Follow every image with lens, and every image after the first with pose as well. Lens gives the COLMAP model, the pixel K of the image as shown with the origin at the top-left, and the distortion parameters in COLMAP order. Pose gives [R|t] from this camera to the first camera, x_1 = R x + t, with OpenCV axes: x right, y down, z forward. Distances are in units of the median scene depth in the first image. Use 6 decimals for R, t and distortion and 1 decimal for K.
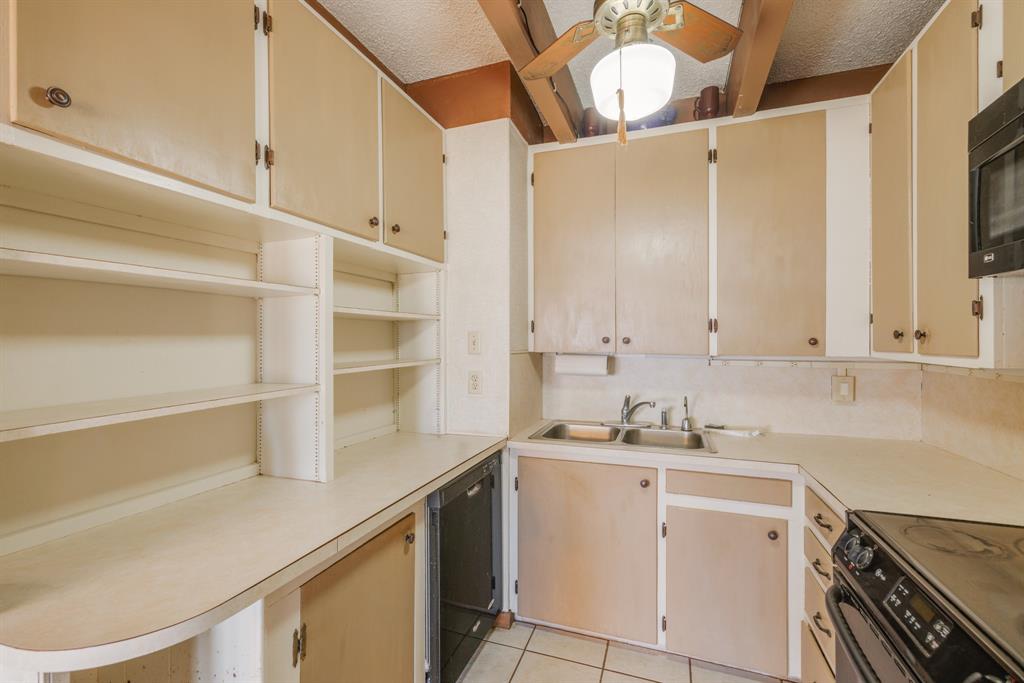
lens RADIAL K [[440.9, 0, 509.7], [0, 440.9, 343.9], [0, 0, 1]] dist [-0.000939, -0.000010]
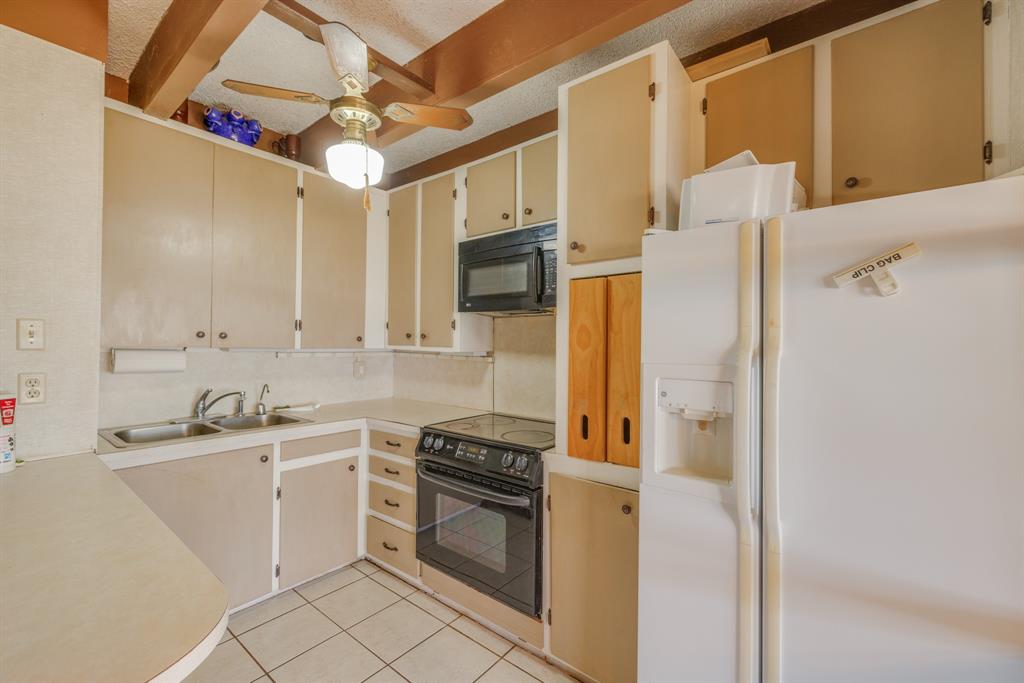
lens RADIAL K [[440.9, 0, 508.6], [0, 440.9, 339.8], [0, 0, 1]] dist [-0.000939, -0.000010]
pose [[0.327134, 0.010956, 0.944914, -0.586970], [-0.009076, 0.999923, -0.008452, 0.005888], [-0.944934, -0.005811, 0.327209, 0.009569]]
